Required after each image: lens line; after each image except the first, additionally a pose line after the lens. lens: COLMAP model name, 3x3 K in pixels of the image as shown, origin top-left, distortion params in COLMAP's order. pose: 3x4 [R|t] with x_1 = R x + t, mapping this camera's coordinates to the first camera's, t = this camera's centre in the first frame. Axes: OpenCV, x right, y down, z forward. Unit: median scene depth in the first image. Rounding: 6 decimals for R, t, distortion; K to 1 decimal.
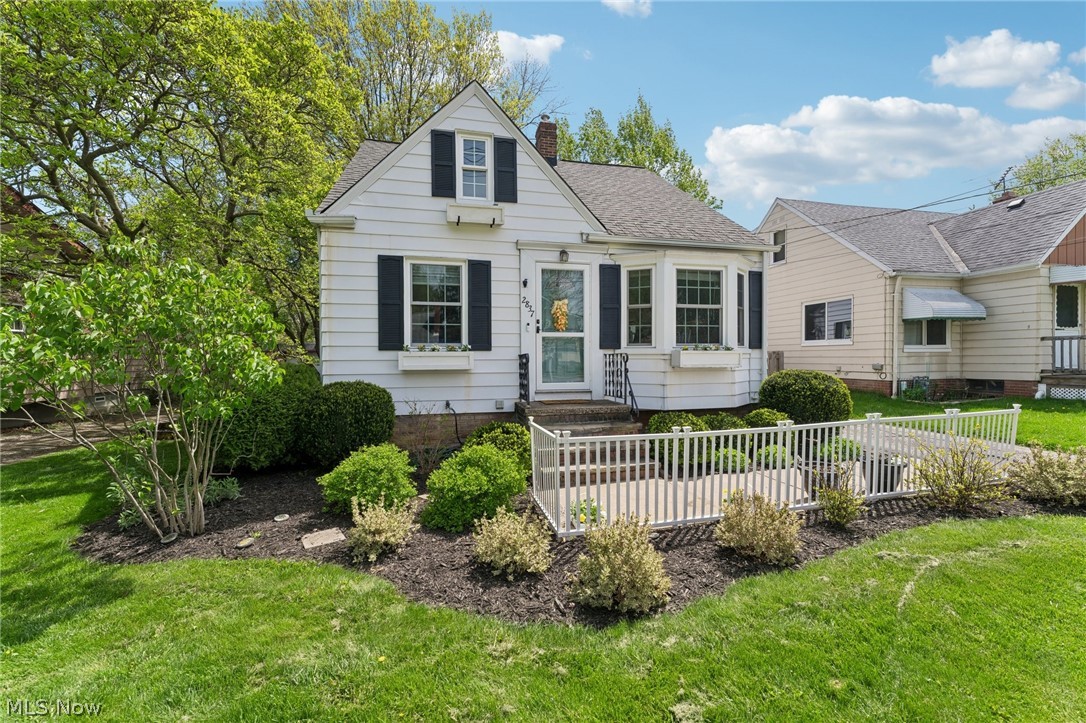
lens RADIAL K [[440.1, 0, 523.7], [0, 440.1, 361.5], [0, 0, 1]] dist [-0.001558, -0.000785]
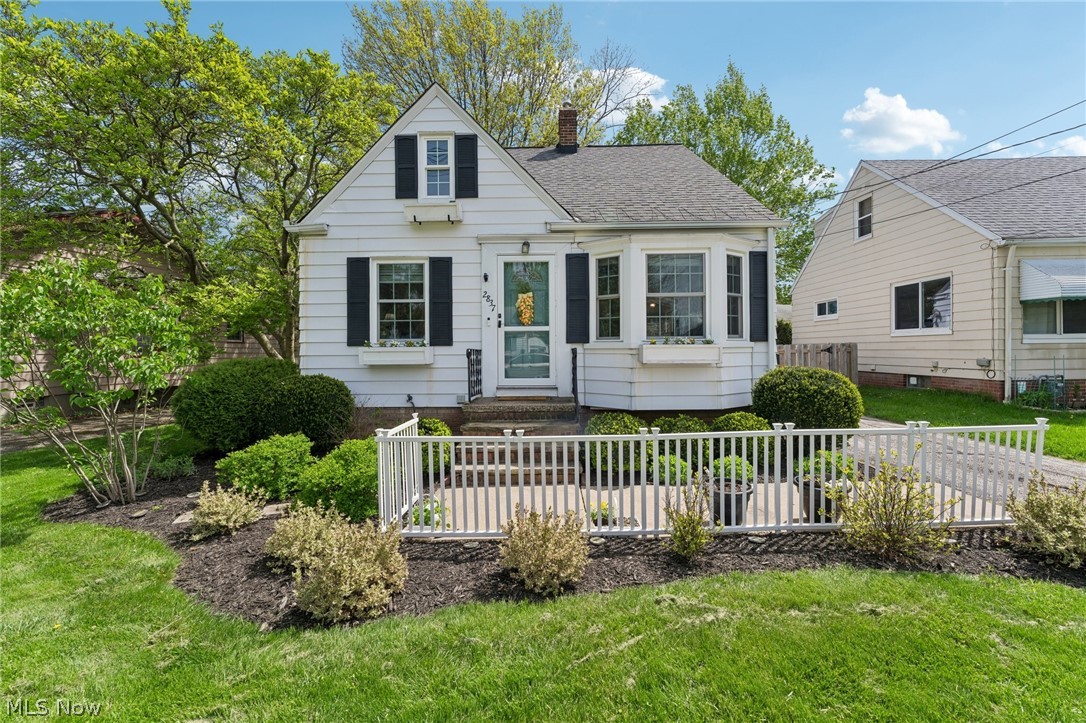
lens RADIAL K [[440.1, 0, 527.7], [0, 440.1, 349.9], [0, 0, 1]] dist [-0.001558, -0.000785]
pose [[0.968582, -0.002675, -0.248682, 0.344126], [0.000664, 0.999966, -0.008171, -0.006706], [0.248695, 0.007749, 0.968551, 0.063663]]
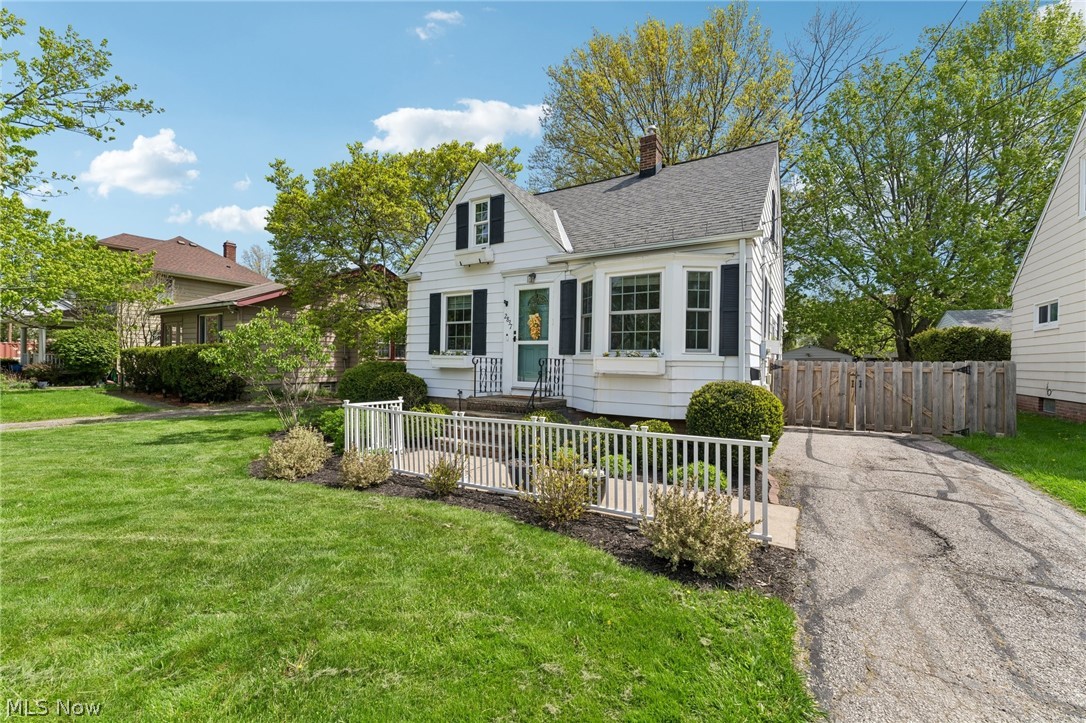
lens RADIAL K [[440.1, 0, 531.8], [0, 440.1, 358.0], [0, 0, 1]] dist [-0.001558, -0.000785]
pose [[0.700588, 0.012660, -0.713454, 0.985921], [-0.027668, 0.999573, -0.009432, -0.007537], [0.713030, 0.026348, 0.700639, 0.155008]]
